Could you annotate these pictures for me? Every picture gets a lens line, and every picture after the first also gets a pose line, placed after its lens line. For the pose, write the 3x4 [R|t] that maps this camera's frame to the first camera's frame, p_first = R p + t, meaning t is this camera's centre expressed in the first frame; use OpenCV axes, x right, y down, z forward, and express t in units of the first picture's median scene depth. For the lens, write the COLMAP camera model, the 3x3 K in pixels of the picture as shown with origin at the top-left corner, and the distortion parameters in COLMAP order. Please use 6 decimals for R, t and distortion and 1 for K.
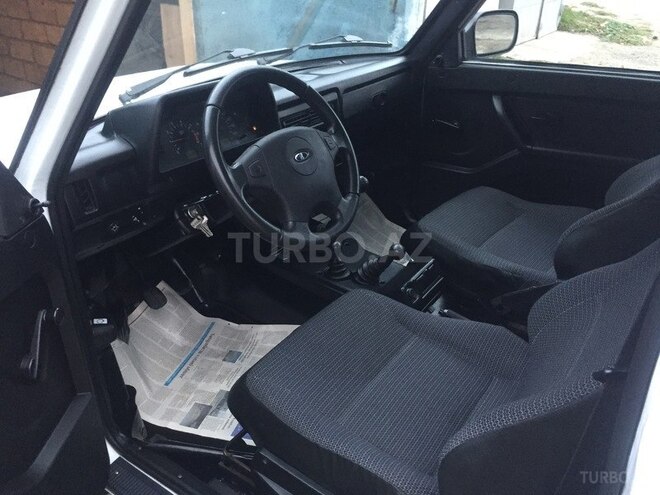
lens RADIAL K [[552.6, 0, 330.0], [0, 552.6, 247.5], [0, 0, 1]] dist [0.101232, -0.089733]
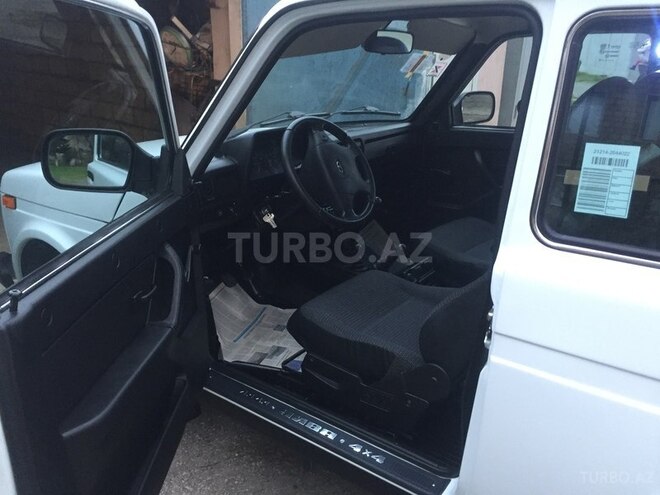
lens RADIAL K [[567.8, 0, 330.0], [0, 567.8, 247.5], [0, 0, 1]] dist [0.056359, -0.094385]
pose [[0.999369, 0.019875, -0.029424, -0.015880], [-0.023937, 0.989162, -0.144861, 0.187548], [0.026226, 0.145474, 0.989014, -0.377251]]
